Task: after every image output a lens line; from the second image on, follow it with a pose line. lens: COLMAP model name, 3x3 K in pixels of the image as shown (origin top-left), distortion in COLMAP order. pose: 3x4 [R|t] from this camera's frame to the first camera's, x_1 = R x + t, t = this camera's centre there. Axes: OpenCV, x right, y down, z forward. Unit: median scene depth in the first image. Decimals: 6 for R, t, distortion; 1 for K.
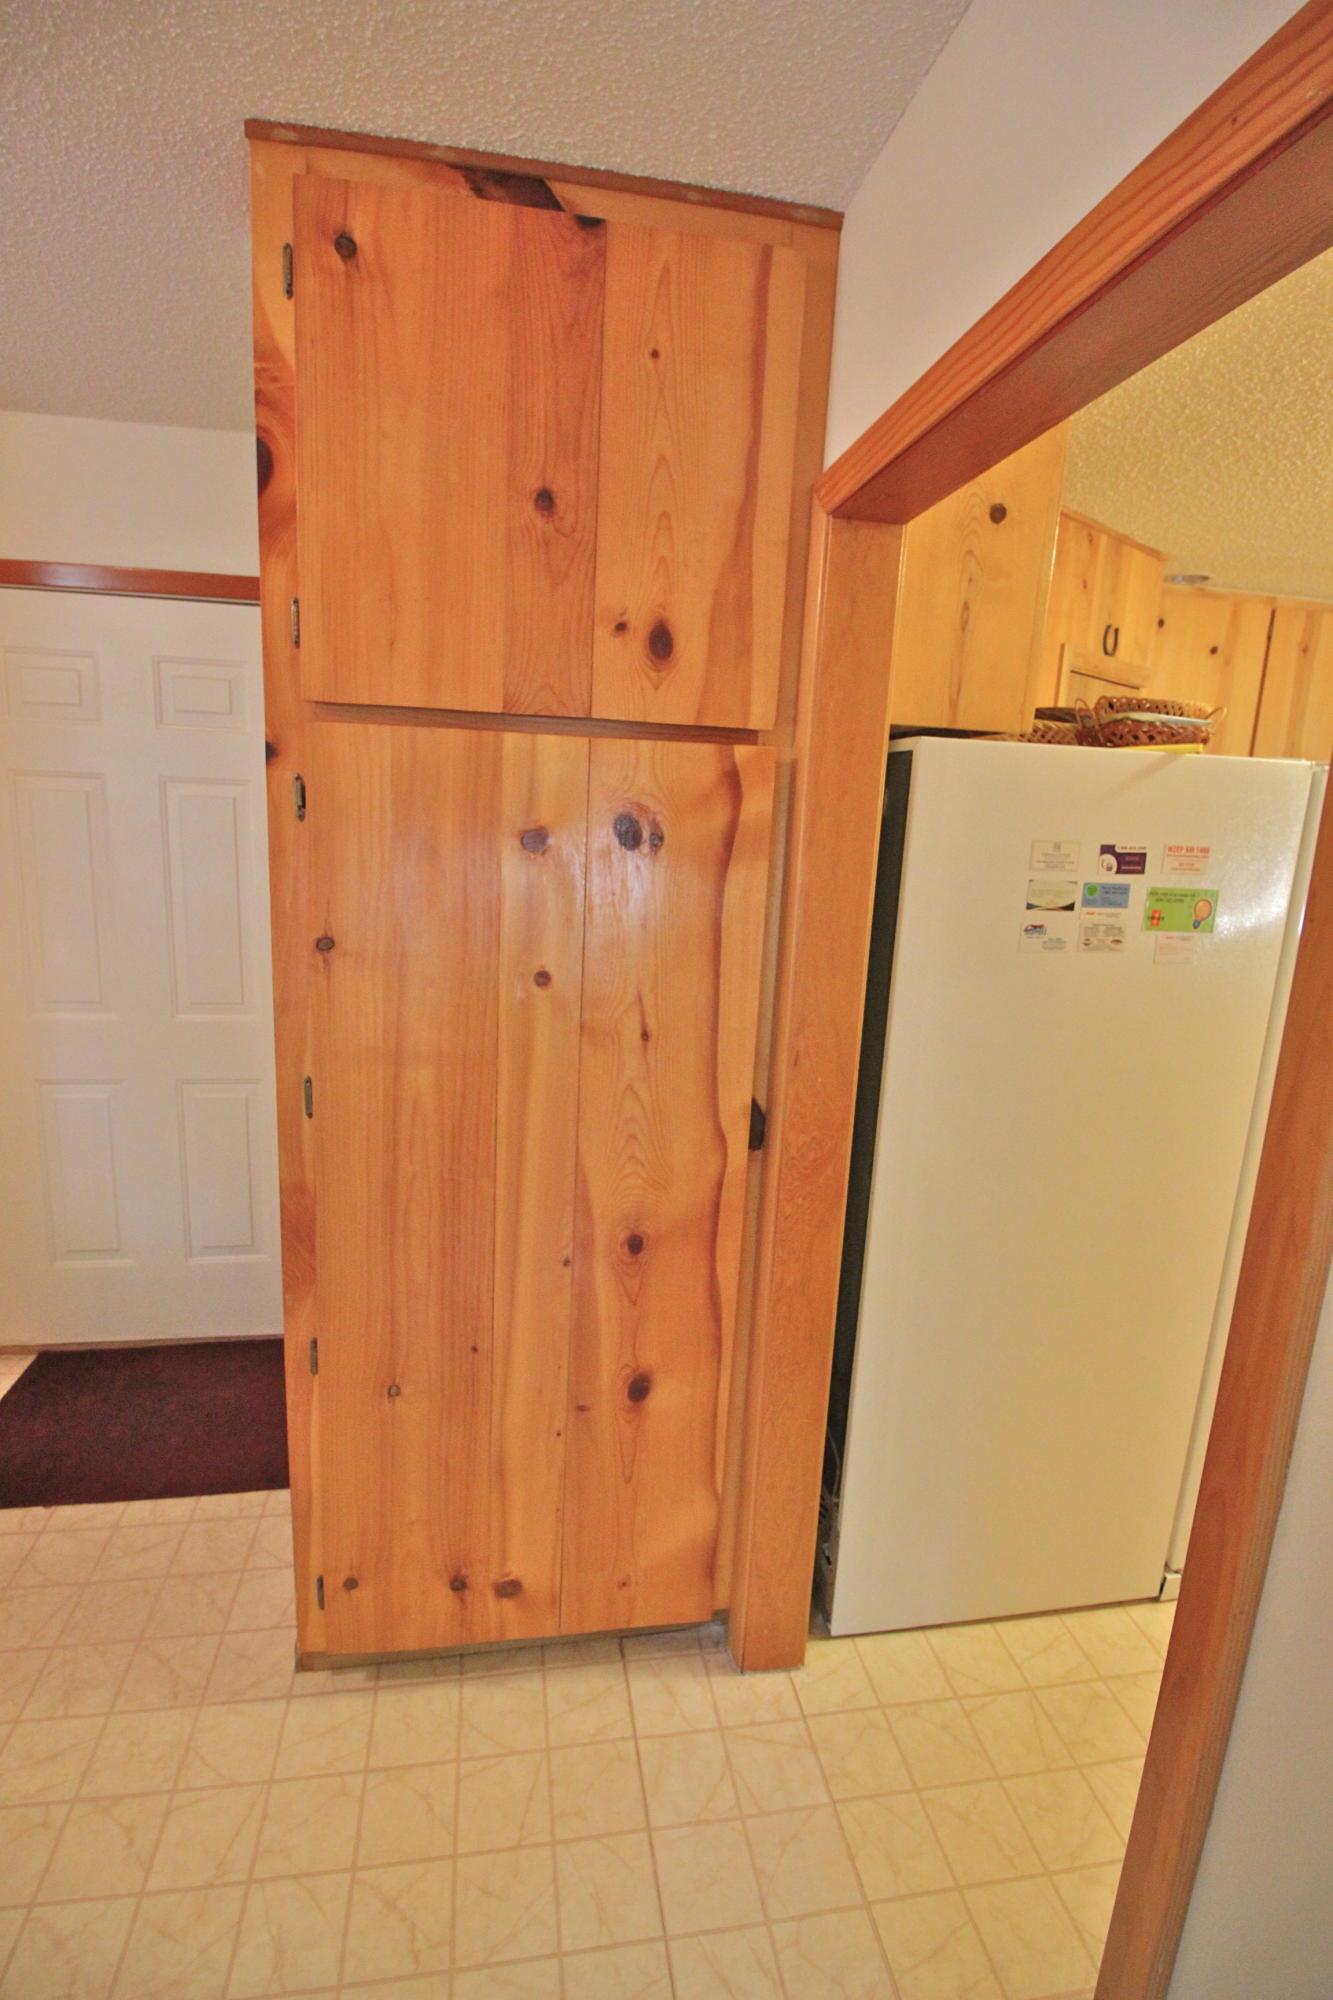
lens RADIAL K [[924.4, 0, 657.5], [0, 924.4, 999.1], [0, 0, 1]] dist [-0.004252, -0.011027]
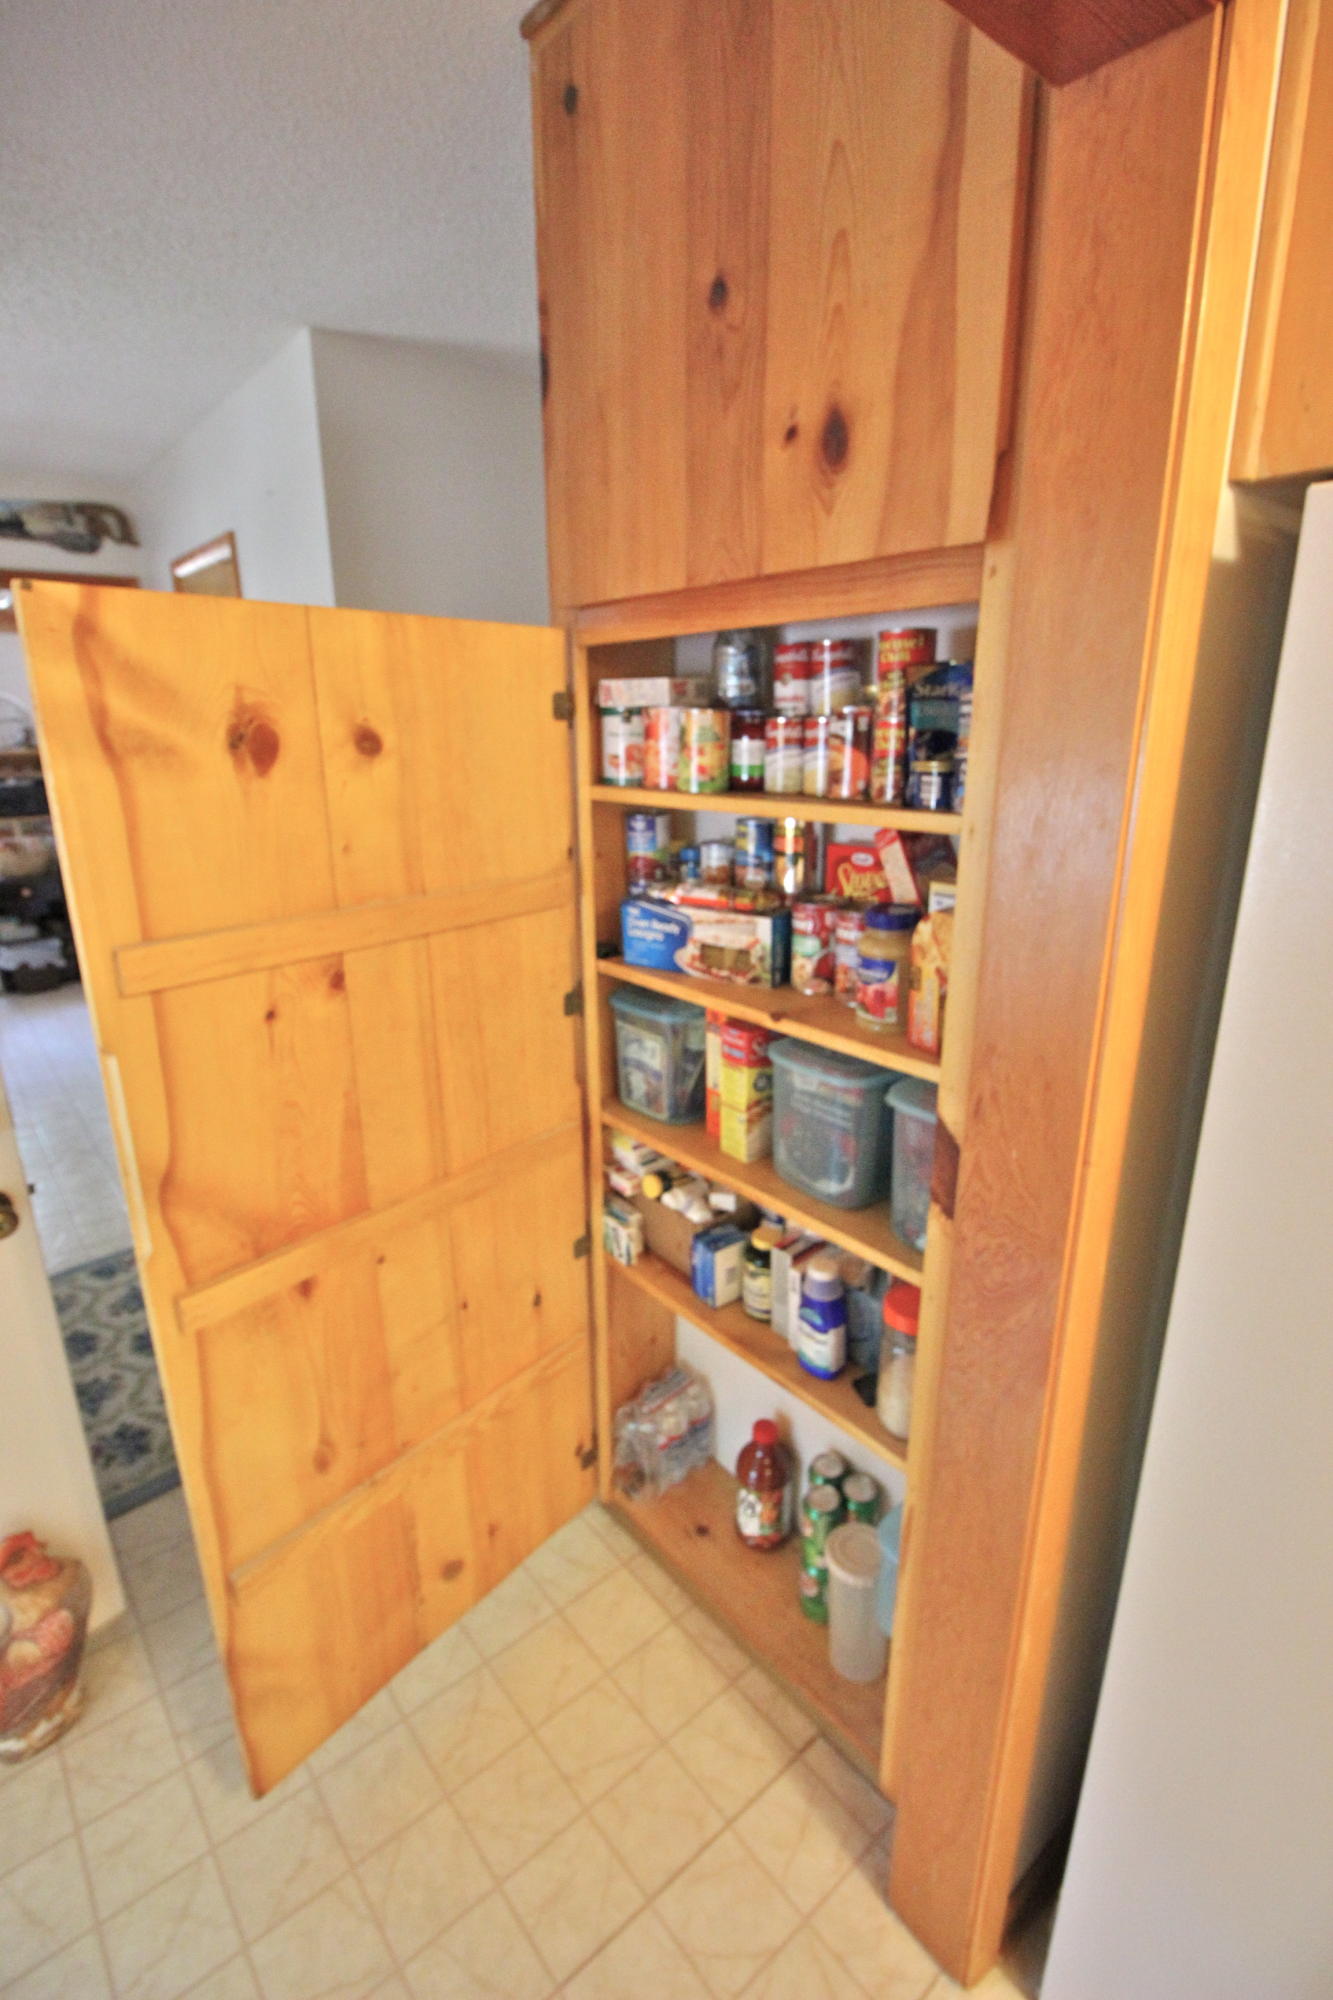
lens RADIAL K [[924.4, 0, 652.3], [0, 924.4, 995.8], [0, 0, 1]] dist [-0.004252, -0.011027]
pose [[0.496449, 0.208010, -0.842776, 0.588759], [-0.148940, 0.976879, 0.153373, -0.072461], [0.855193, 0.049382, 0.515952, 0.555656]]
